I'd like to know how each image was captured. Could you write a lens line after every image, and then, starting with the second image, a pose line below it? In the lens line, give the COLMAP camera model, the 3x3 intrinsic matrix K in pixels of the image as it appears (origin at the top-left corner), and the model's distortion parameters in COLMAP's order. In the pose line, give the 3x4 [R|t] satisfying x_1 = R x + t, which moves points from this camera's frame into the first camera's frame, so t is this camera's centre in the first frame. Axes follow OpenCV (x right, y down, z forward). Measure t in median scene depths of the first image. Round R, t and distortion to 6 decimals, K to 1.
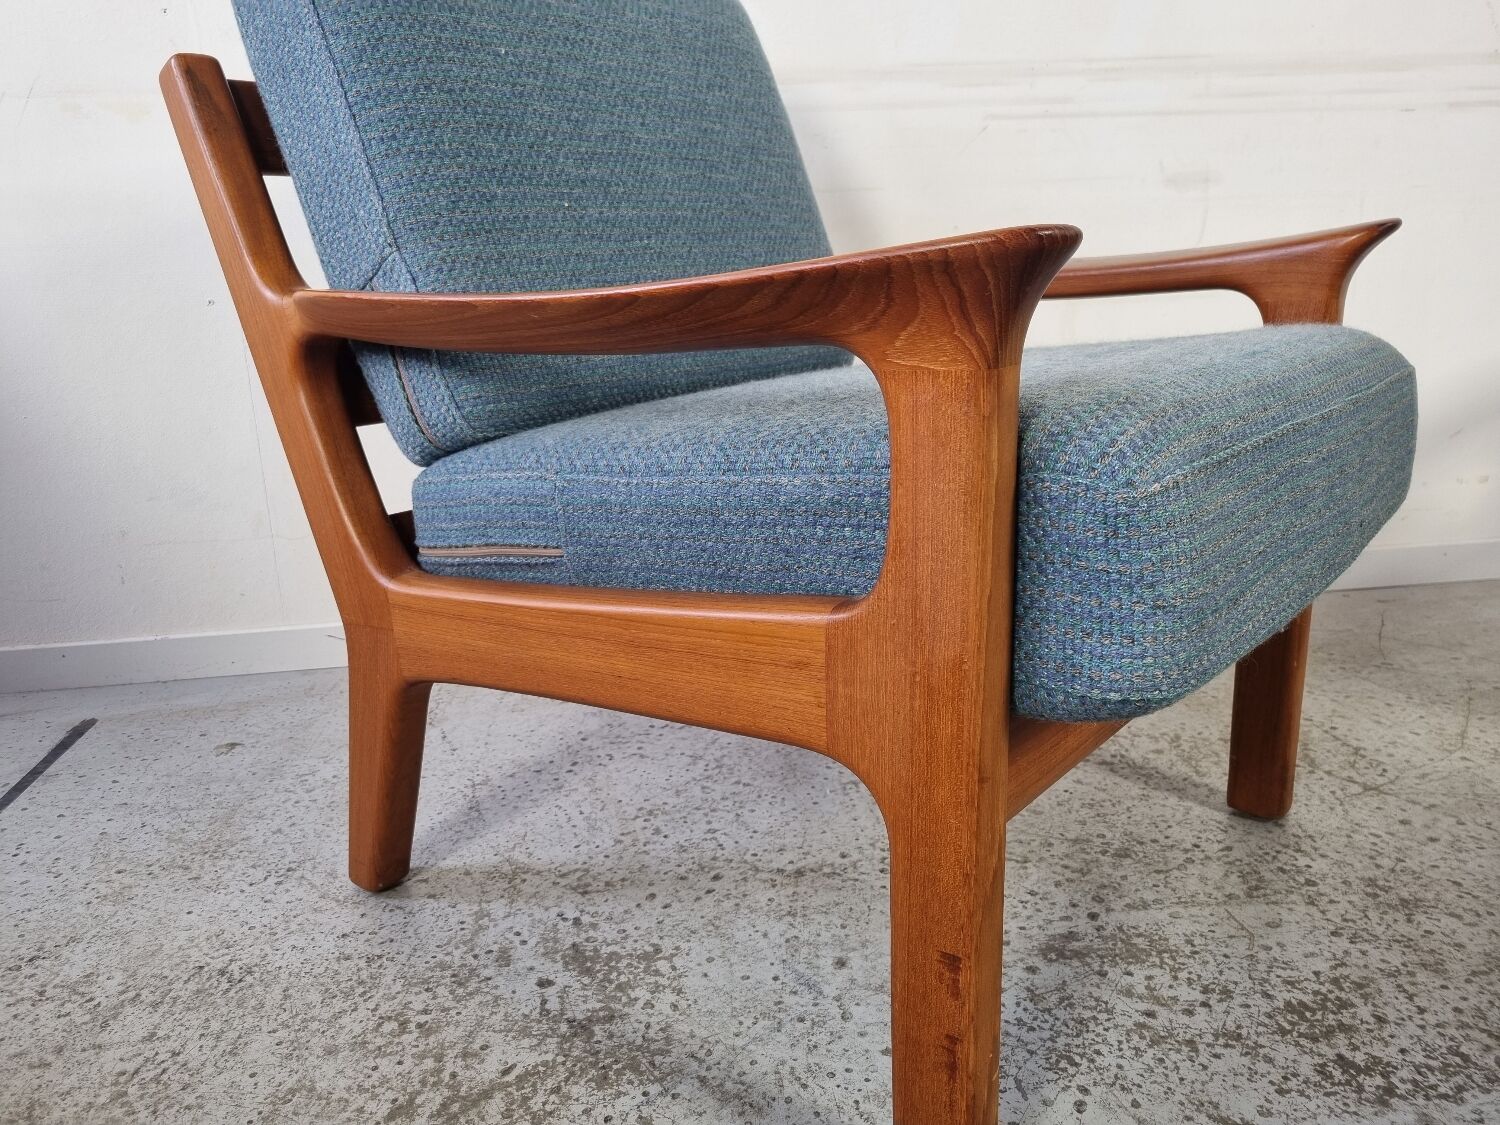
lens RADIAL K [[1125.1, 0, 728.3], [0, 1125.1, 543.9], [0, 0, 1]] dist [0.069506, -0.060538]
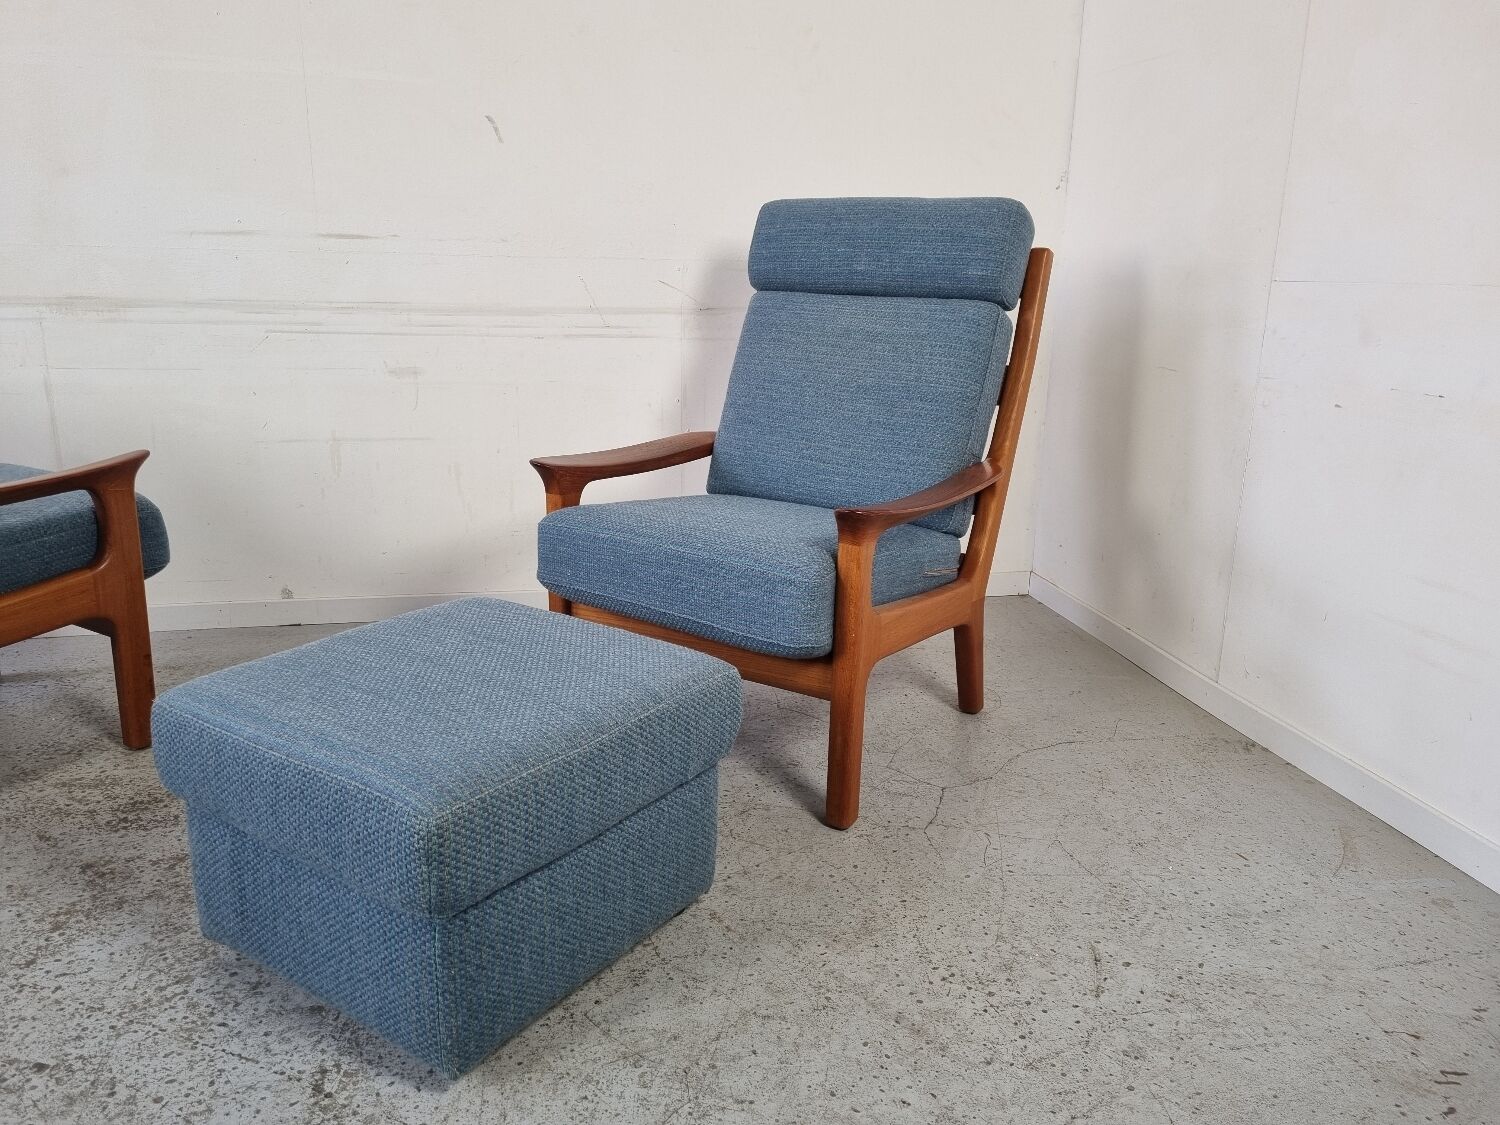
lens RADIAL K [[1122.1, 0, 737.4], [0, 1122.1, 546.0], [0, 0, 1]] dist [0.064520, -0.045752]
pose [[0.995484, 0.035799, 0.087924, 1.380043], [-0.036295, 0.999333, 0.004049, -0.155504], [-0.087720, -0.007222, 0.996119, -1.303588]]
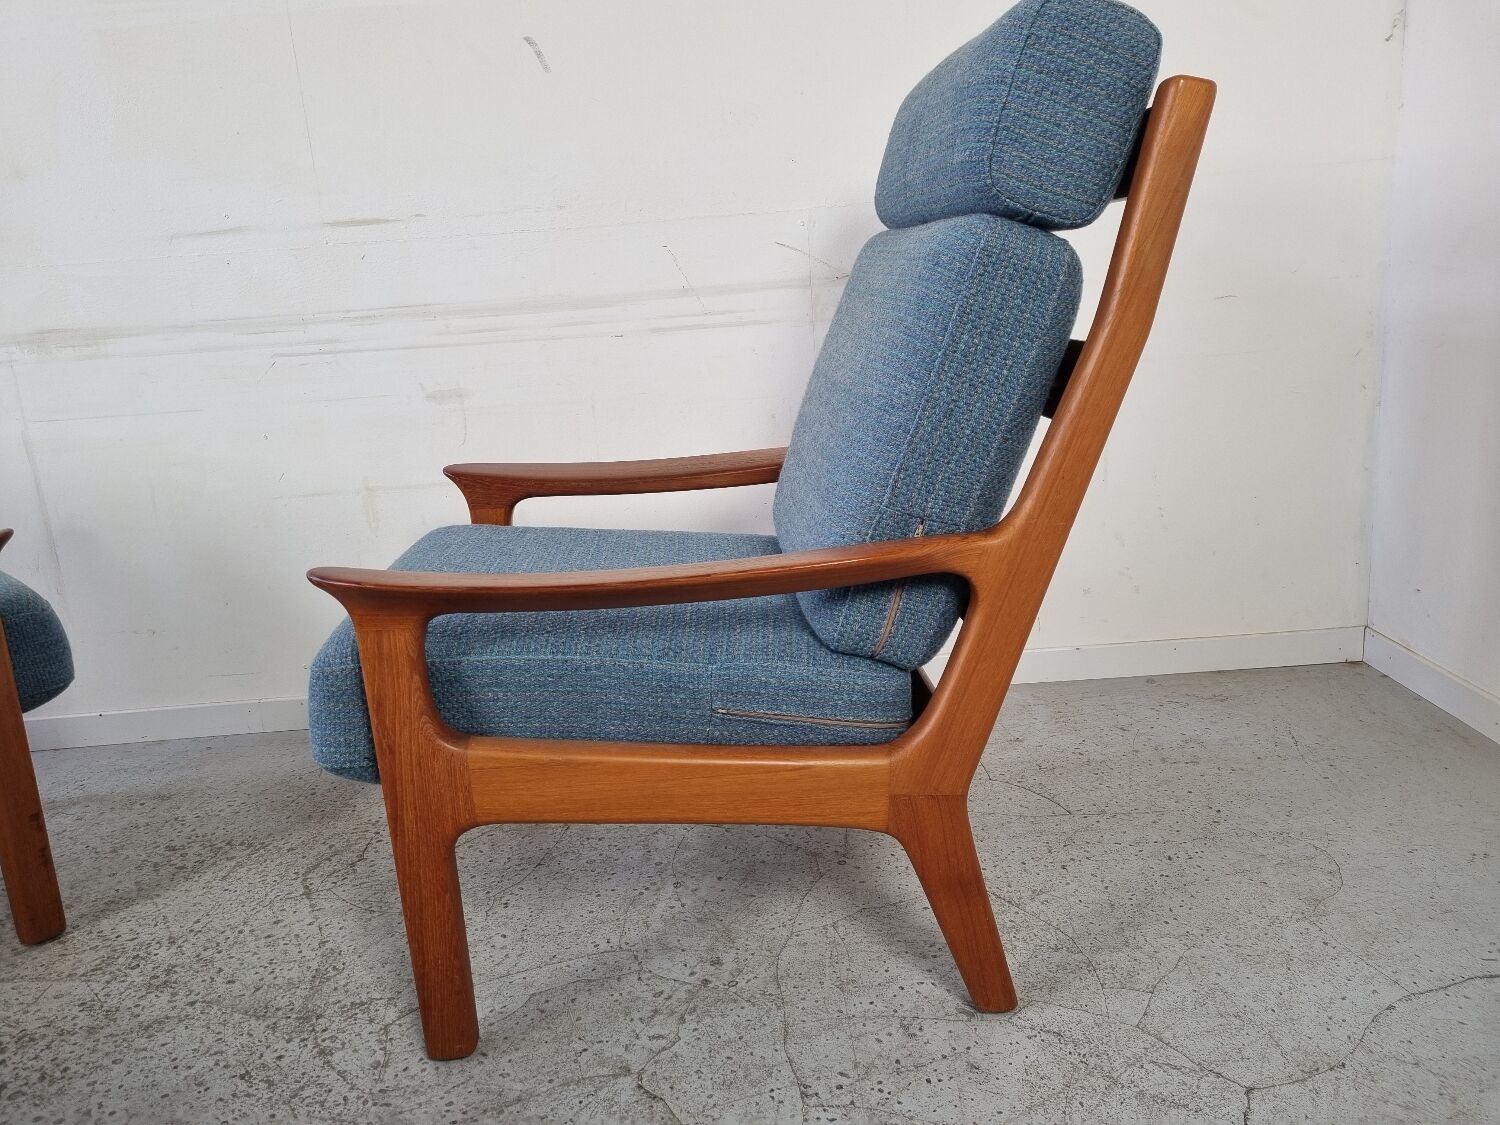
lens RADIAL K [[1125.1, 0, 730.9], [0, 1125.1, 547.9], [0, 0, 1]] dist [0.069506, -0.060538]
pose [[0.990939, -0.004855, -0.134222, 1.621609], [0.004521, 0.999986, -0.002799, -0.259646], [0.134233, 0.002167, 0.990947, -0.395594]]
